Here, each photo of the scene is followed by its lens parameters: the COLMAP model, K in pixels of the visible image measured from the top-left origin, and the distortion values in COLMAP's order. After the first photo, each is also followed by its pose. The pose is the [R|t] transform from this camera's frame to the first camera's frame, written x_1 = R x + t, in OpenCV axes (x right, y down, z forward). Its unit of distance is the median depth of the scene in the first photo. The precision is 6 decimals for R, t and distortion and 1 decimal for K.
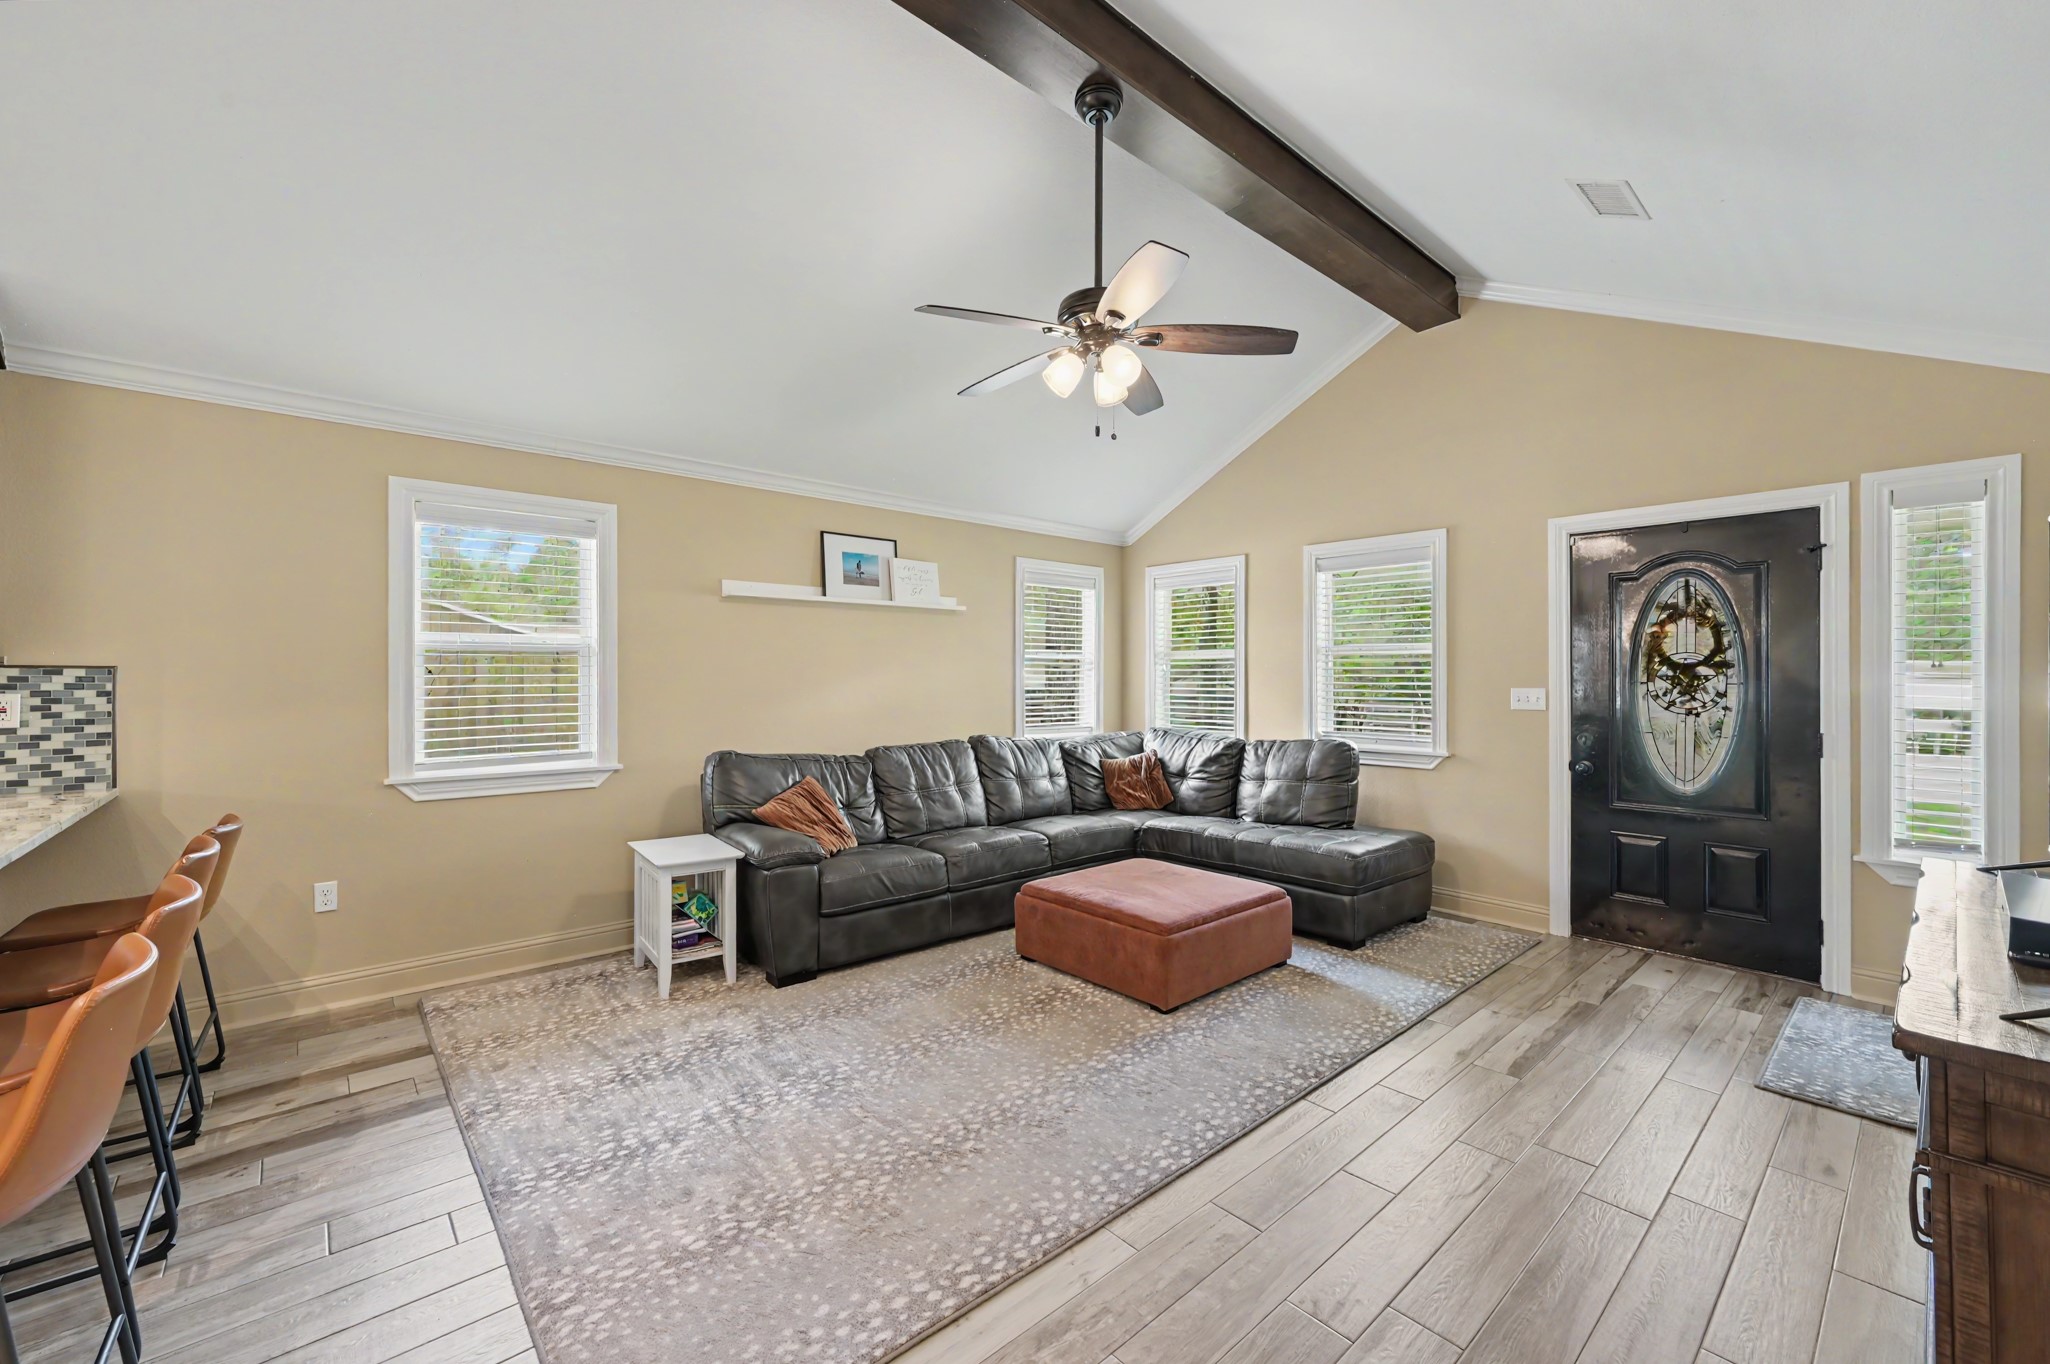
lens RADIAL K [[822.6, 0, 1026.8], [0, 822.6, 677.6], [0, 0, 1]] dist [0.001325, -0.000526]
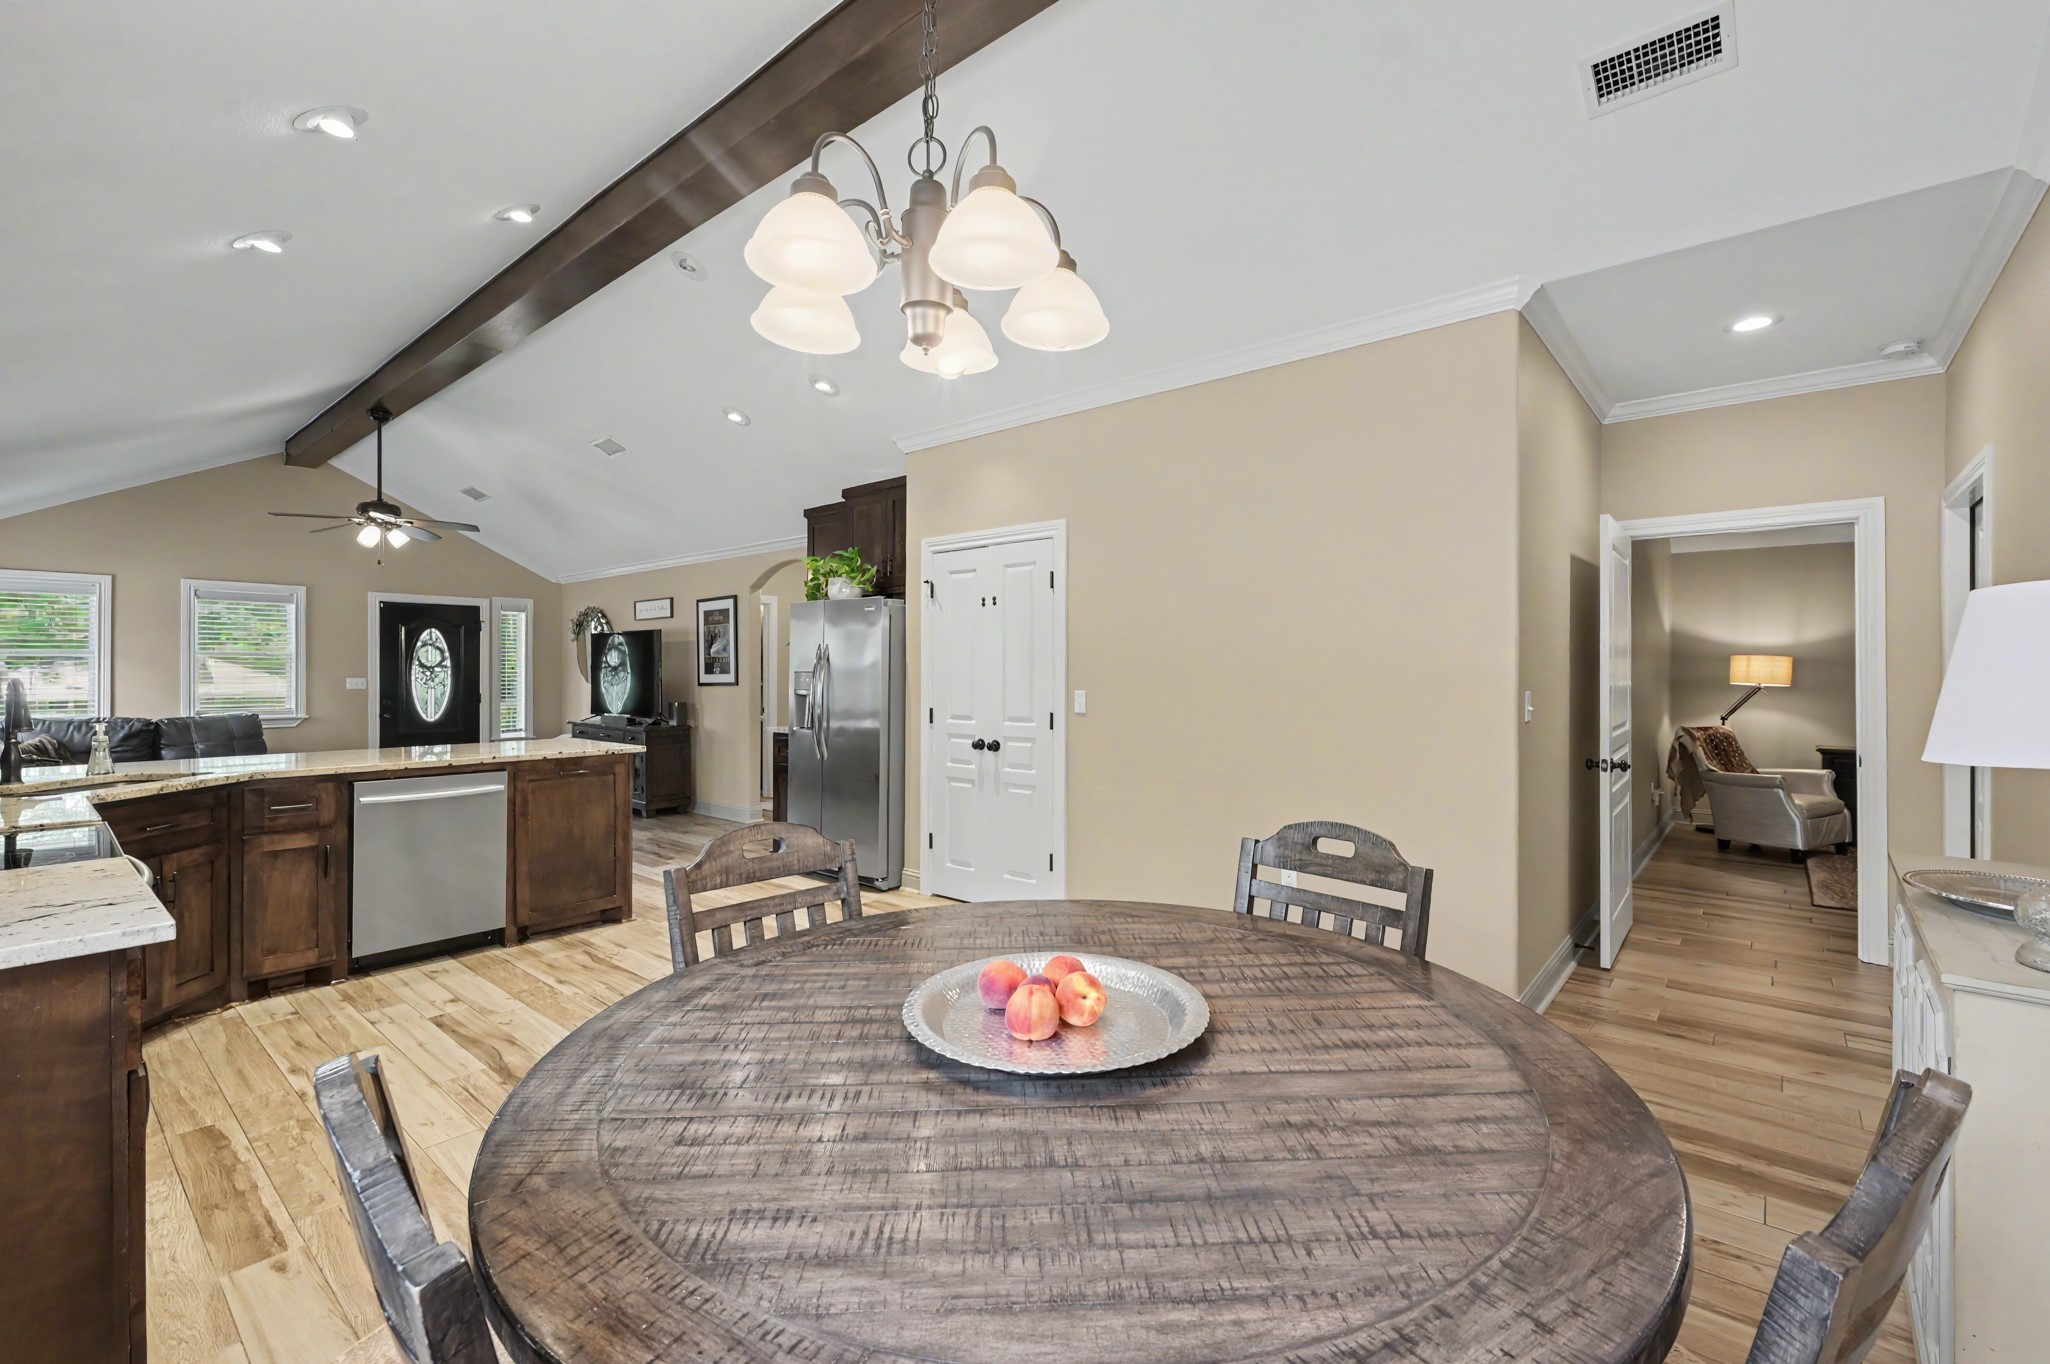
lens RADIAL K [[885.3, 0, 1033.0], [0, 885.3, 665.2], [0, 0, 1]] dist [-0.003583, -0.000362]
pose [[-0.144128, 0.005011, 0.989546, -2.450406], [0.002163, 0.999986, -0.004749, -0.004917], [-0.989557, 0.001456, -0.144137, -0.393171]]
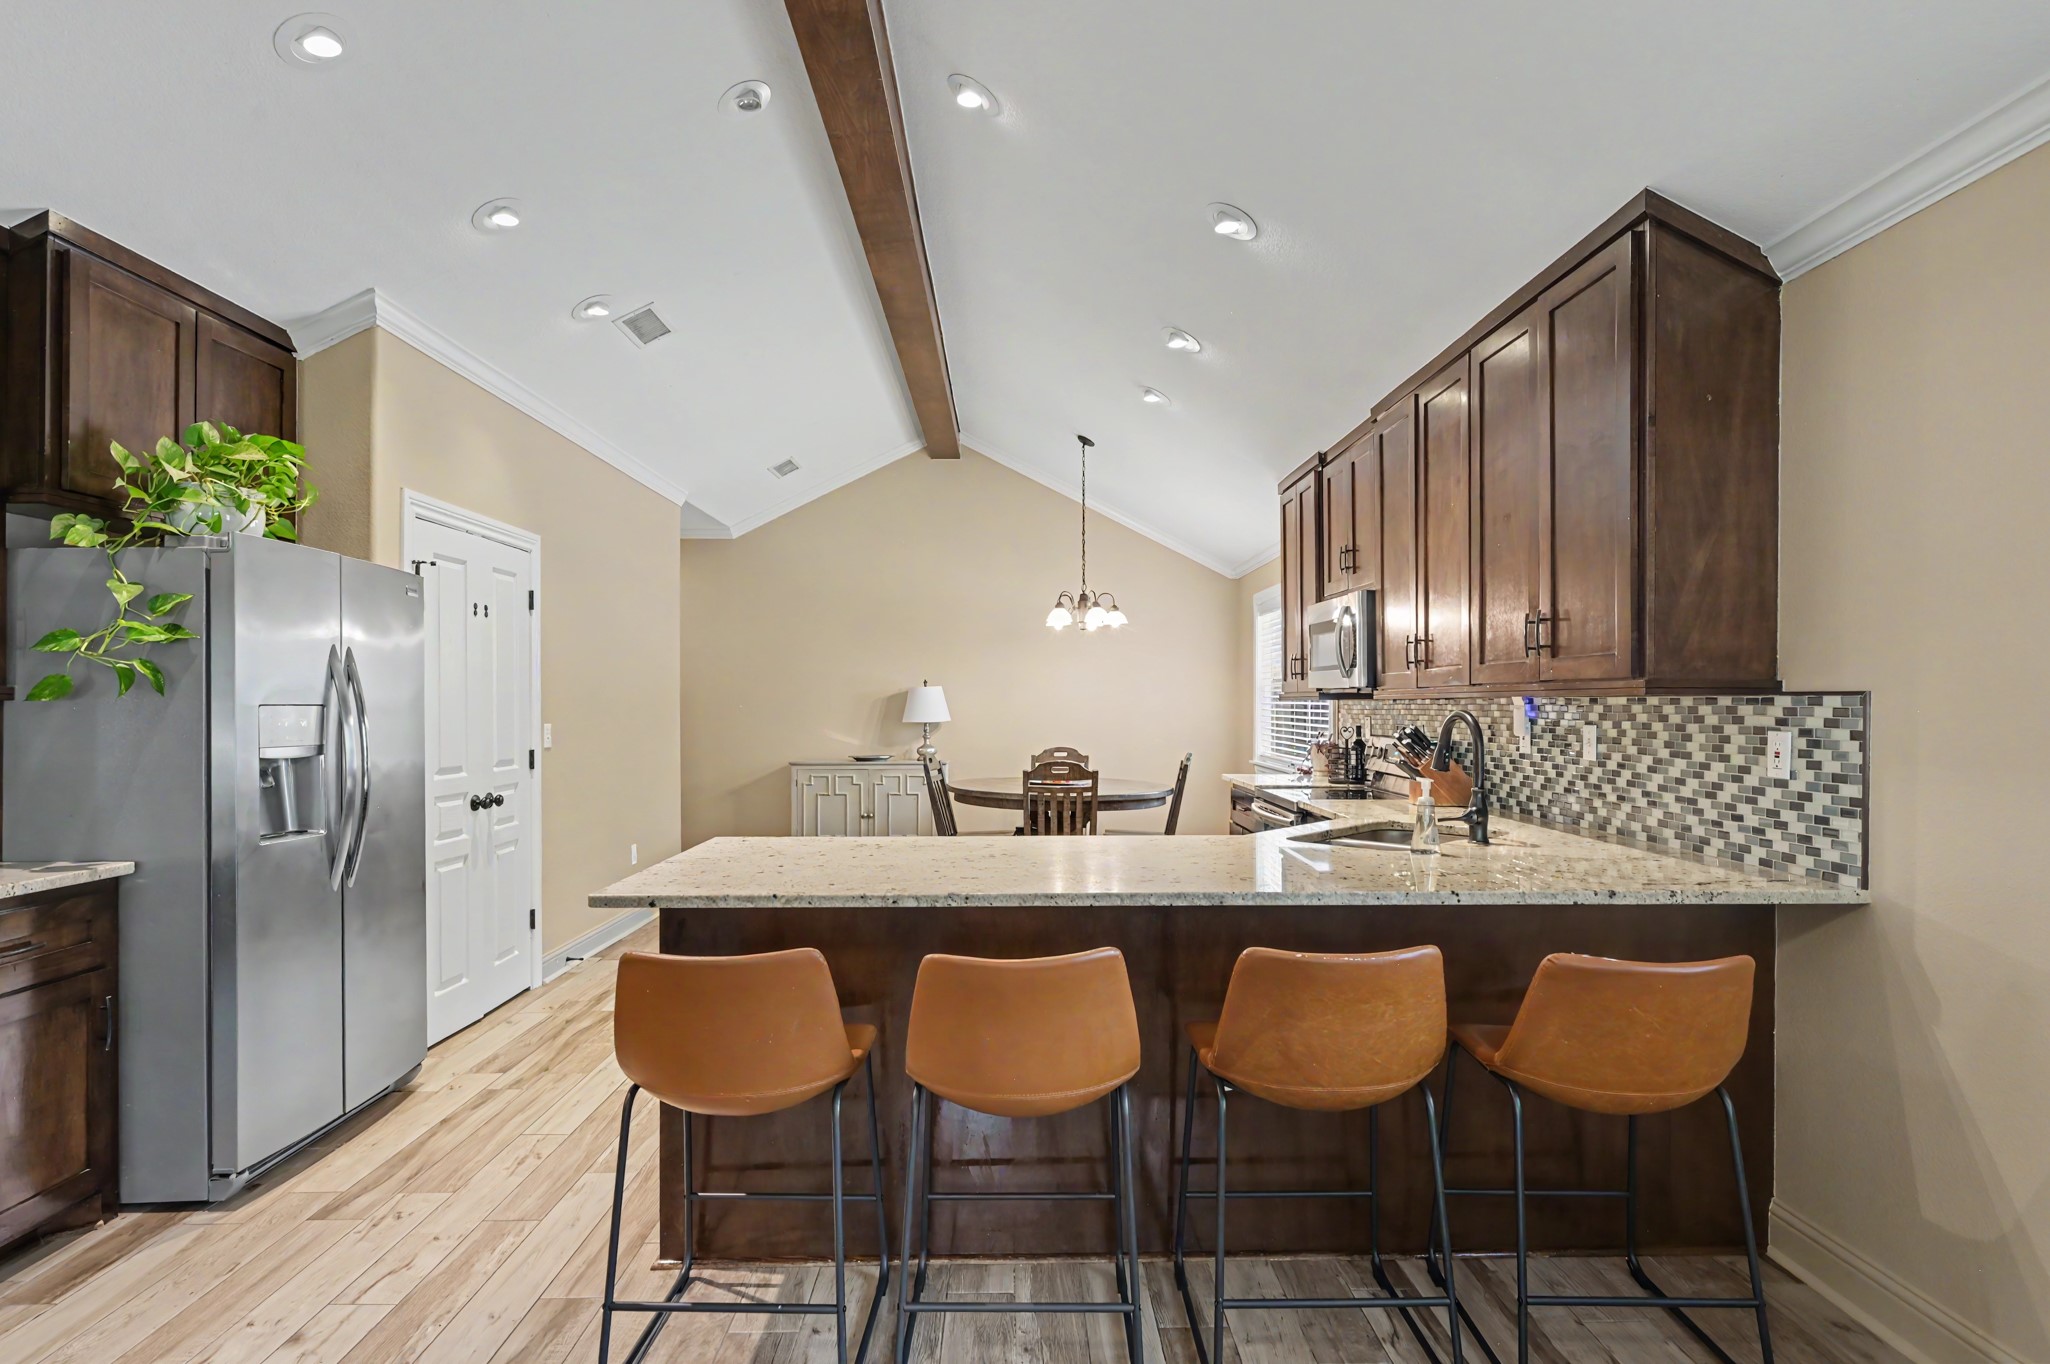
lens RADIAL K [[1032.2, 0, 1033.3], [0, 1032.2, 696.0], [0, 0, 1]] dist [0.002953, 0.000514]
pose [[-0.644208, -0.006612, -0.764822, -0.116352], [-0.001859, 0.999973, -0.007079, -0.003662], [0.764848, -0.003139, -0.644203, 1.023571]]
